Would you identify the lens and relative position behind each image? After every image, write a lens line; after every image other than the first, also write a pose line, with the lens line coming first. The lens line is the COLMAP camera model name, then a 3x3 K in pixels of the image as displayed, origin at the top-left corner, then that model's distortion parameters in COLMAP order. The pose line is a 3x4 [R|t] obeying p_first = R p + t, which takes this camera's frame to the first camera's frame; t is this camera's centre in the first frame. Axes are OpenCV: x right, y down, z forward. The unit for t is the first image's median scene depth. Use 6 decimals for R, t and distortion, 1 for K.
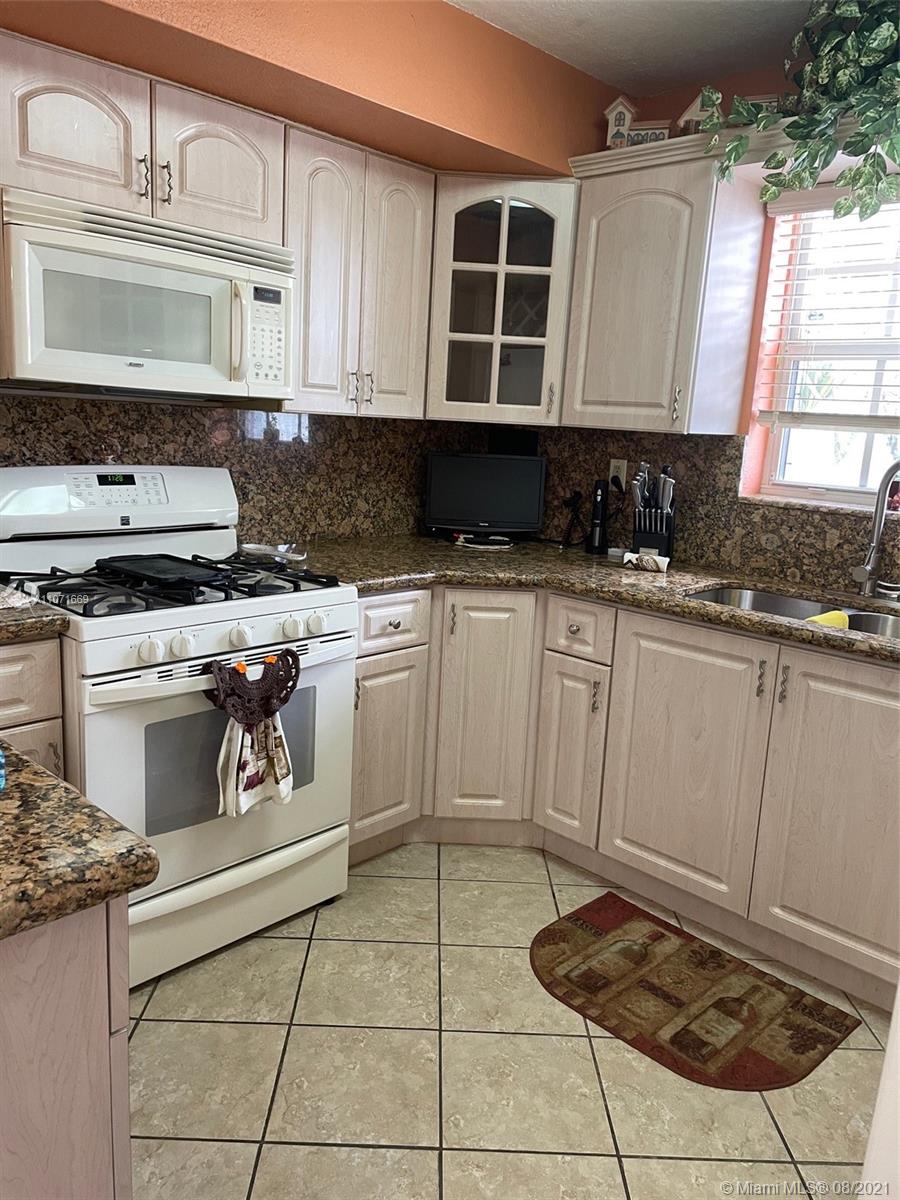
lens RADIAL K [[901.4, 0, 450.0], [0, 901.4, 600.0], [0, 0, 1]] dist [0.089849, -0.111166]
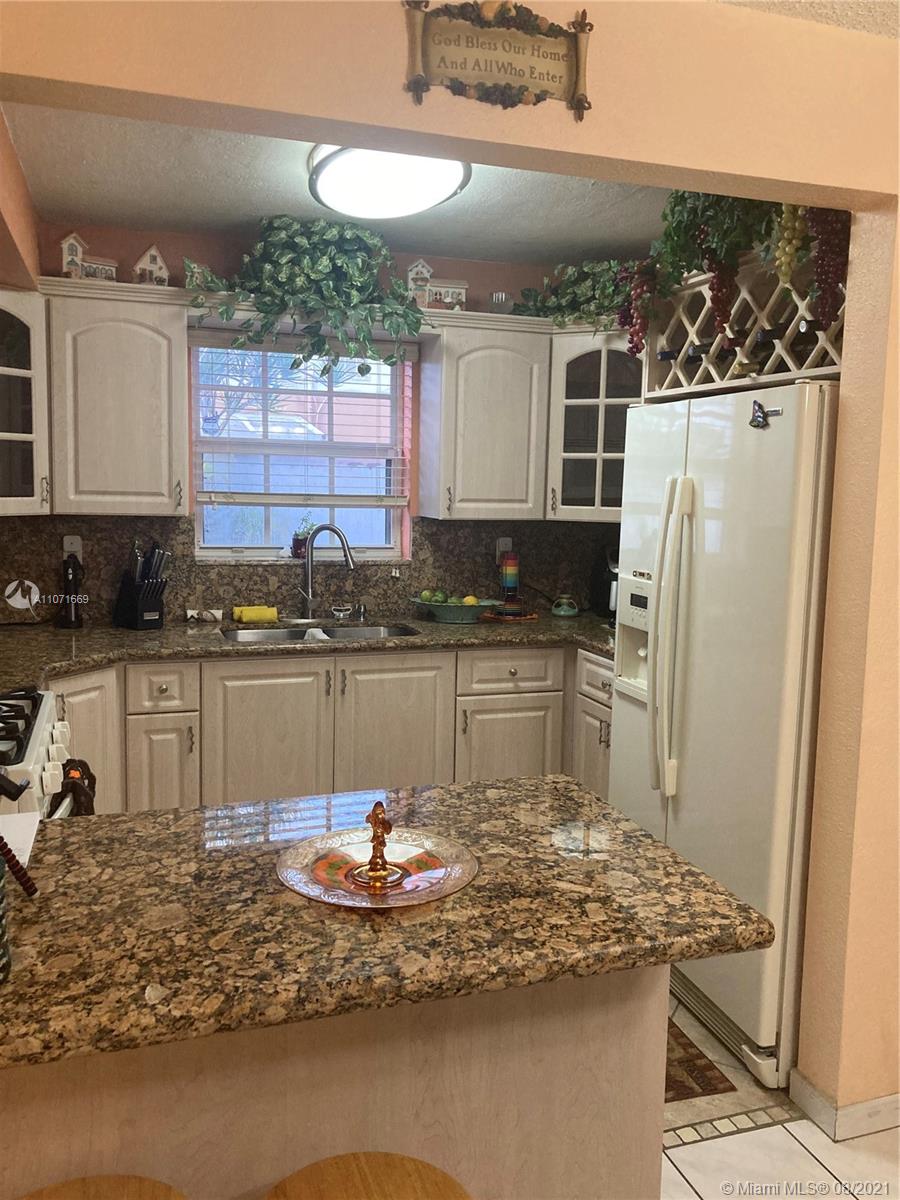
lens RADIAL K [[984.7, 0, 467.6], [0, 984.7, 596.0], [0, 0, 1]] dist [0.006887, 0.000667]
pose [[0.448227, -0.147605, 0.881649, -0.754915], [0.181723, 0.980725, 0.071805, -0.100199], [-0.875254, 0.128031, 0.466410, 0.048370]]
